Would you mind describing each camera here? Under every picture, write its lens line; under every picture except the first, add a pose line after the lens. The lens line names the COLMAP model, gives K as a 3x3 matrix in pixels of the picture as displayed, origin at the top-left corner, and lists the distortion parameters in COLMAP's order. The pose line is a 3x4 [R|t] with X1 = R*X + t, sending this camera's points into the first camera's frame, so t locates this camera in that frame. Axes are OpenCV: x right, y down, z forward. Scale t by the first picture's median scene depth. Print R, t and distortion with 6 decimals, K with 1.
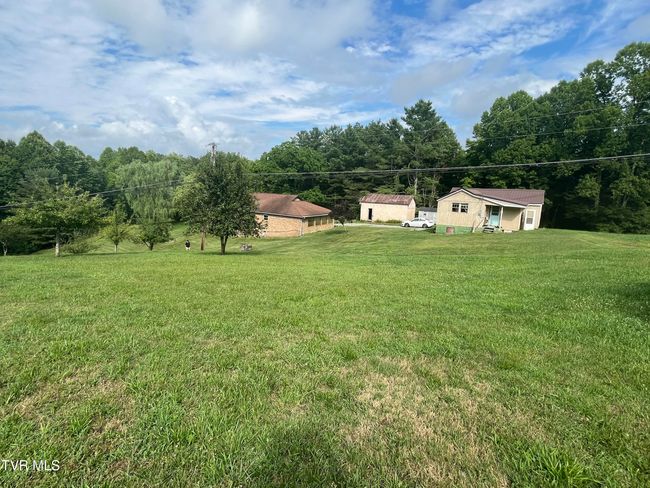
lens RADIAL K [[316.8, 0, 325.0], [0, 316.8, 244.0], [0, 0, 1]] dist [0.000932, 0.000897]
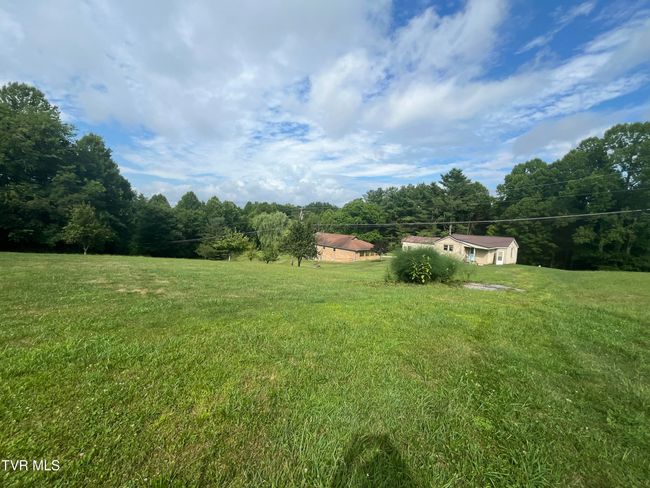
lens RADIAL K [[259.2, 0, 325.0], [0, 259.2, 244.0], [0, 0, 1]] dist [0.016705, 0.000172]
pose [[0.954824, 0.032091, -0.295433, 0.114177], [-0.064468, 0.992845, -0.100512, 0.016119], [0.290094, 0.115018, 0.950061, -0.184211]]
